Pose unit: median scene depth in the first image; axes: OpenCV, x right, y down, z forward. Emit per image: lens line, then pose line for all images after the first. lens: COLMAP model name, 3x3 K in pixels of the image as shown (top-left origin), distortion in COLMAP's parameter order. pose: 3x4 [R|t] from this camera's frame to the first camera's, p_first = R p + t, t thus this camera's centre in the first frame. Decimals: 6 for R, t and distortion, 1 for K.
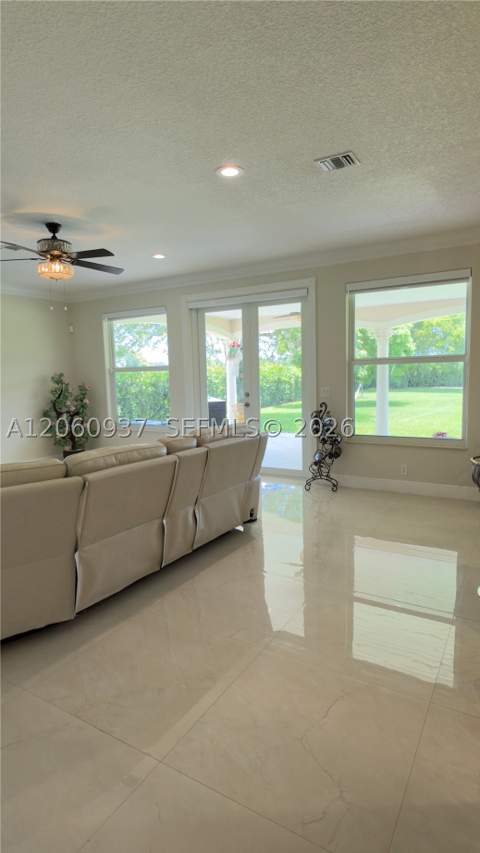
lens RADIAL K [[459.3, 0, 240.0], [0, 459.3, 426.5], [0, 0, 1]] dist [-0.000004, -0.000098]
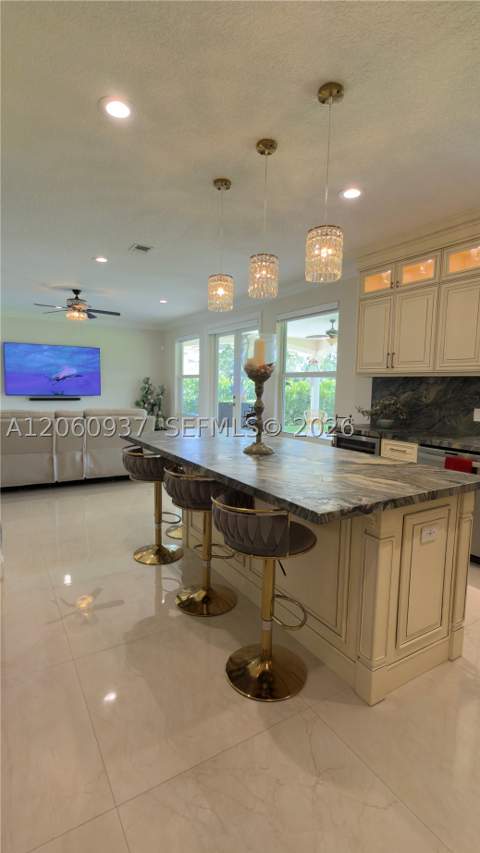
lens RADIAL K [[403.5, 0, 240.0], [0, 403.5, 426.5], [0, 0, 1]] dist [-0.002426, -0.000136]
pose [[0.883628, 0.091917, -0.459078, 0.569951], [-0.097706, 0.995152, 0.011187, 0.001471], [0.457881, 0.034969, 0.888326, -0.044991]]
